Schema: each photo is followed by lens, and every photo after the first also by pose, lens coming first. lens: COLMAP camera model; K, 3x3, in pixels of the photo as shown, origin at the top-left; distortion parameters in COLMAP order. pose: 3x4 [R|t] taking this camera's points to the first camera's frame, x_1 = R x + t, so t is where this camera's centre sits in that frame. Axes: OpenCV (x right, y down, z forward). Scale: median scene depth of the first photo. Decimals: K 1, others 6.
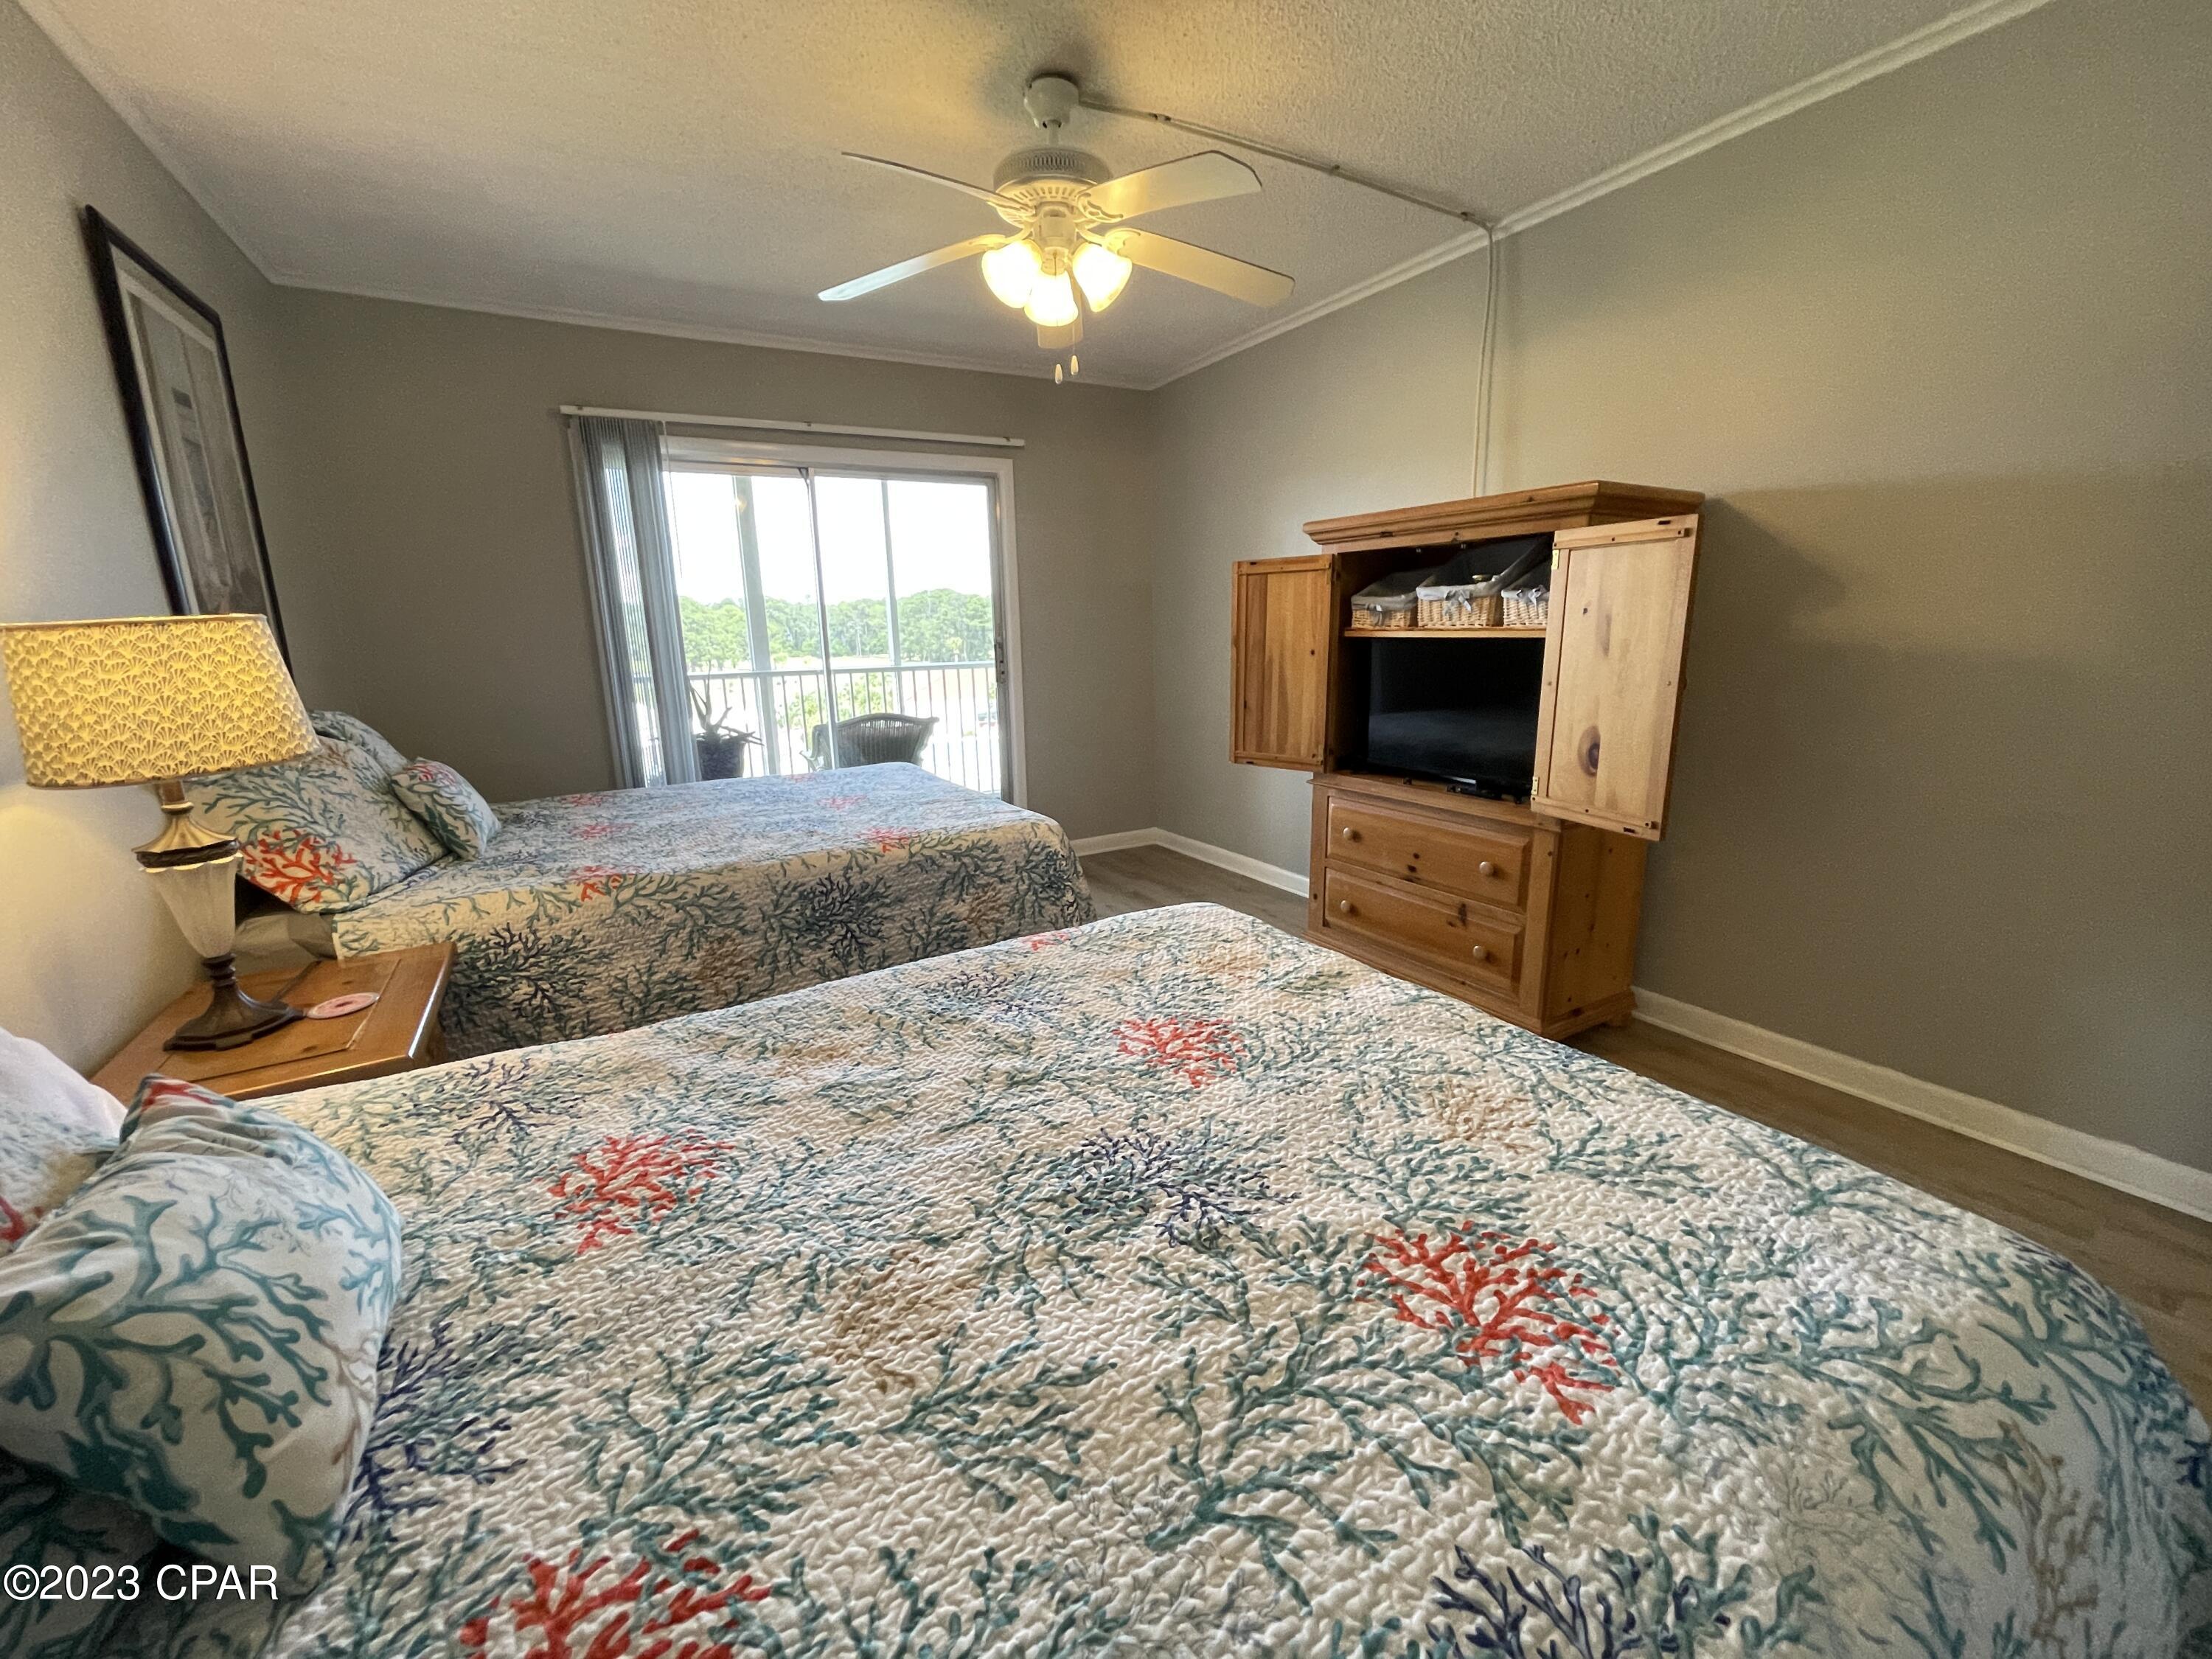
lens RADIAL K [[890.4, 0, 1108.1], [0, 890.4, 828.0], [0, 0, 1]] dist [-0.013273, 0.000494]
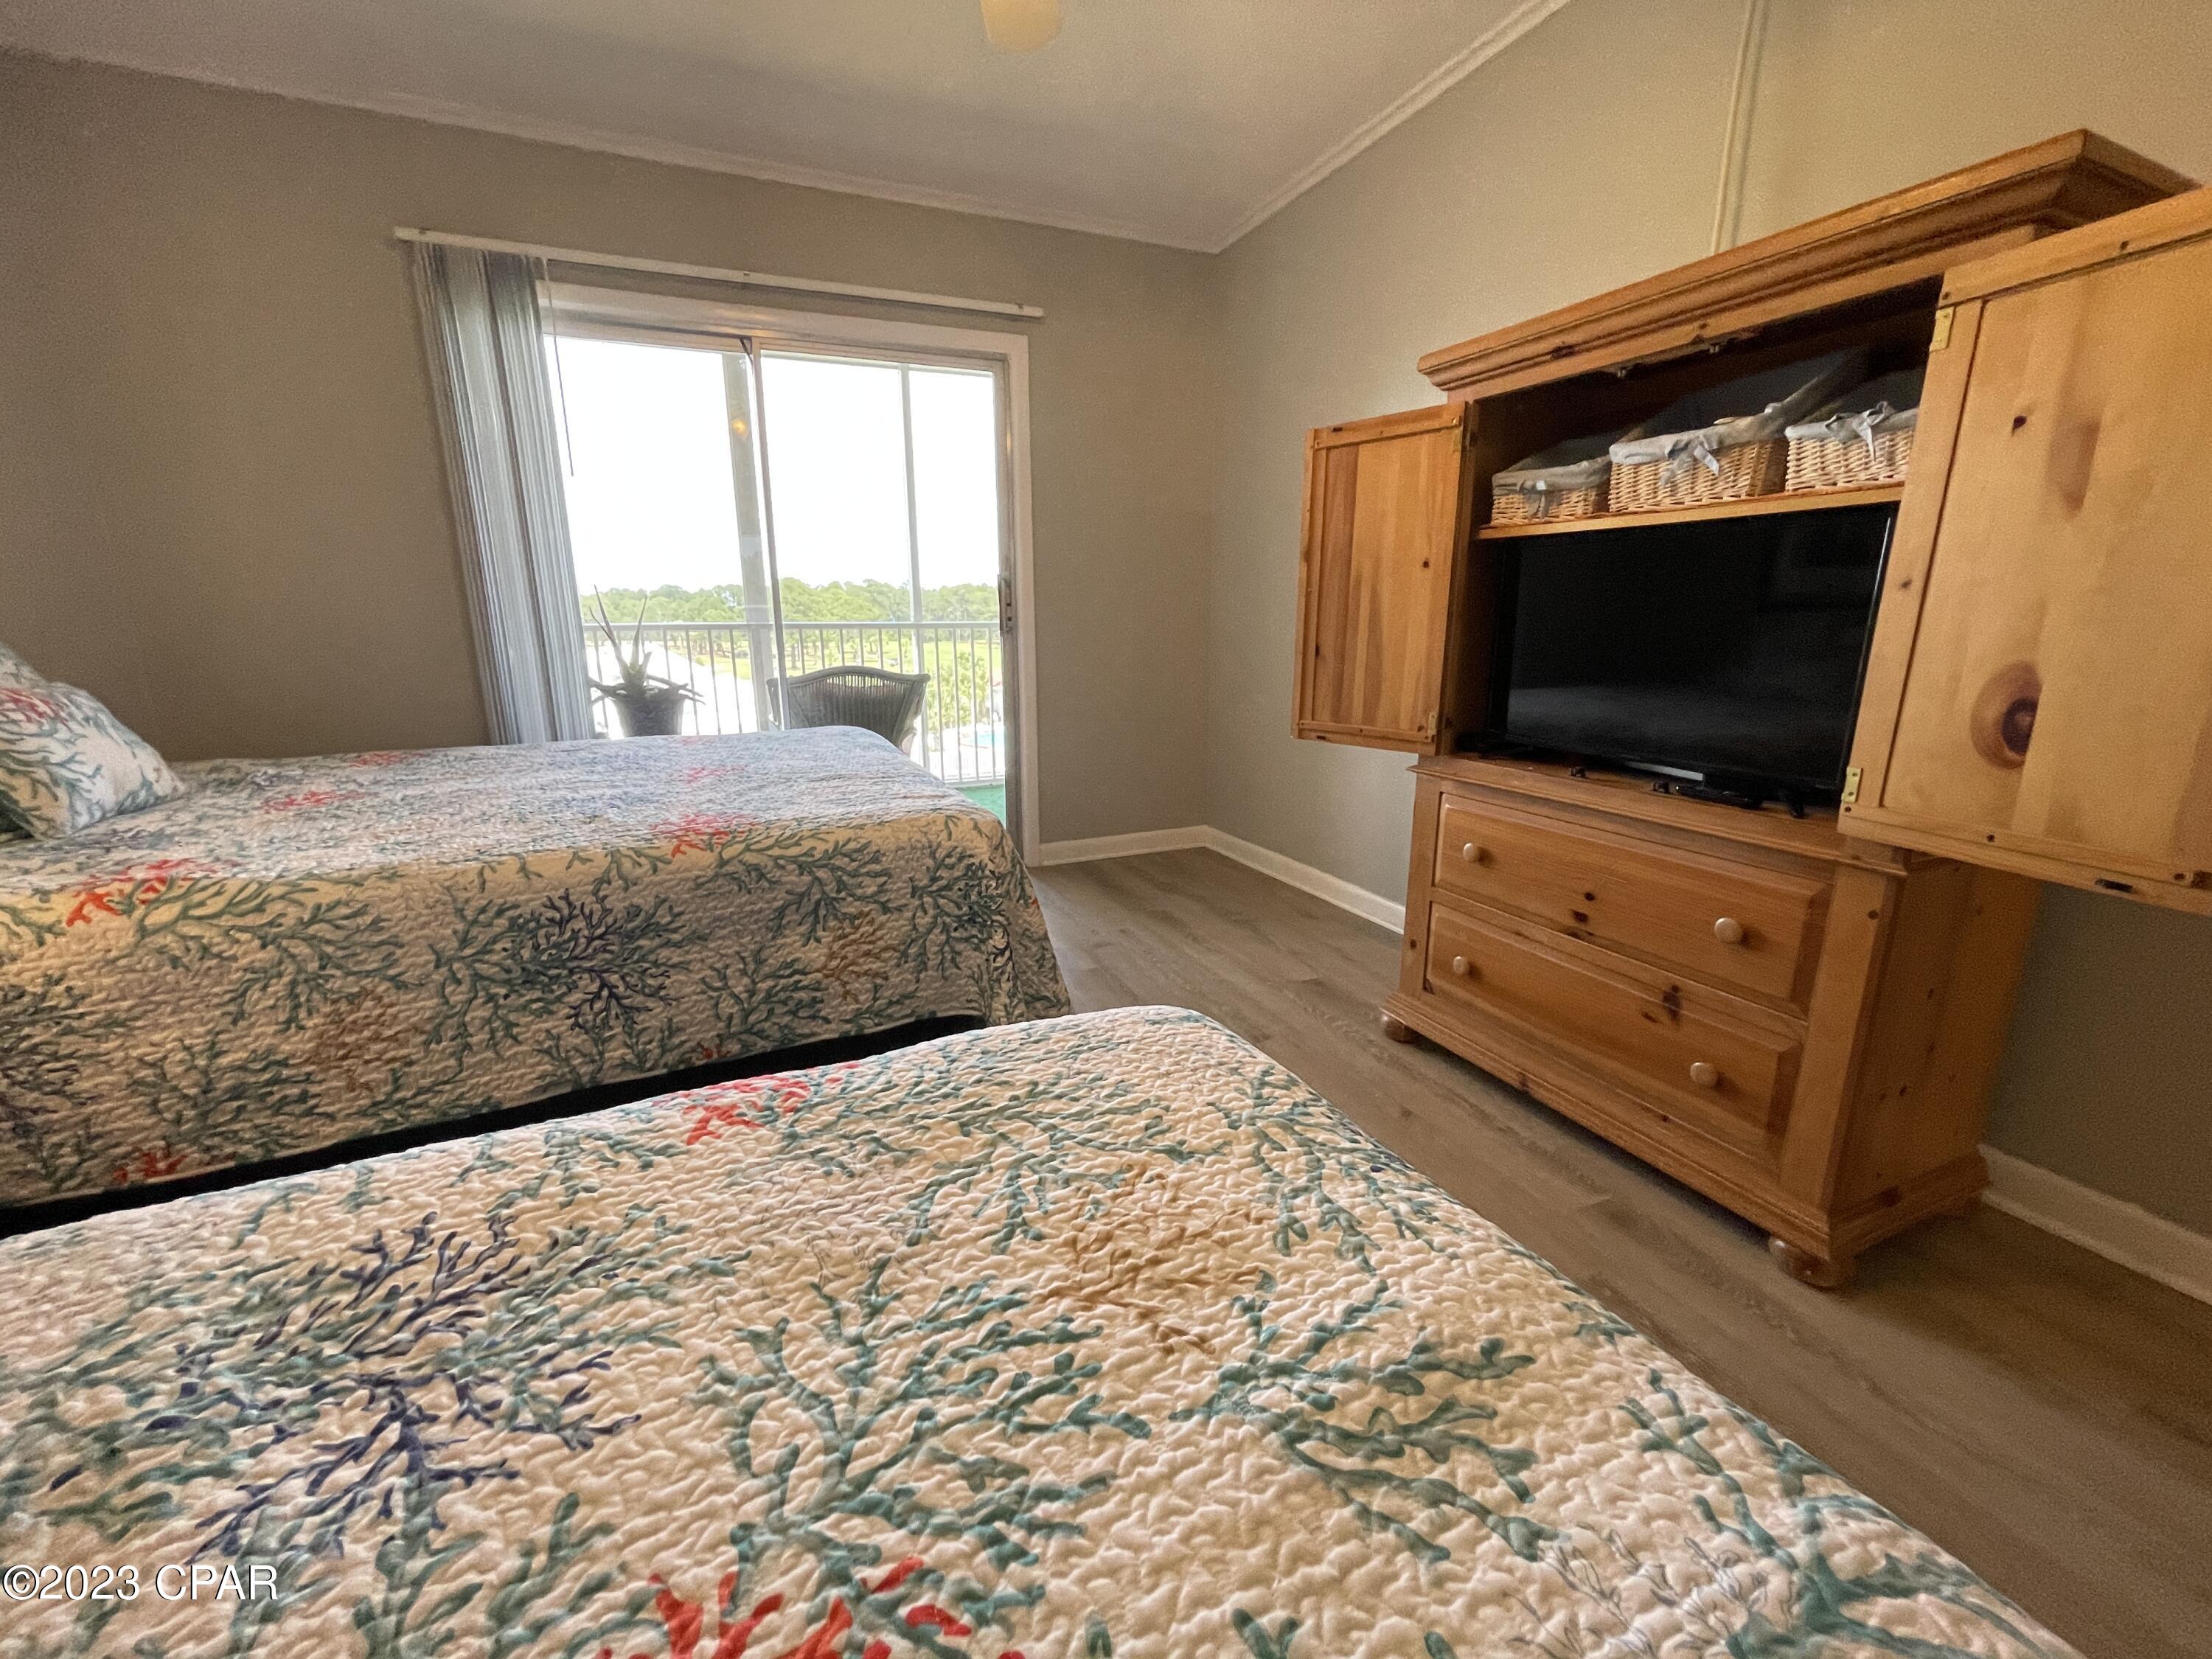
lens RADIAL K [[890.4, 0, 1108.1], [0, 890.4, 822.1], [0, 0, 1]] dist [-0.013273, 0.000494]
pose [[0.994023, 0.041207, -0.101092, 0.089518], [-0.040674, 0.999146, 0.007333, -0.010657], [0.101308, -0.003177, 0.994850, 0.404909]]
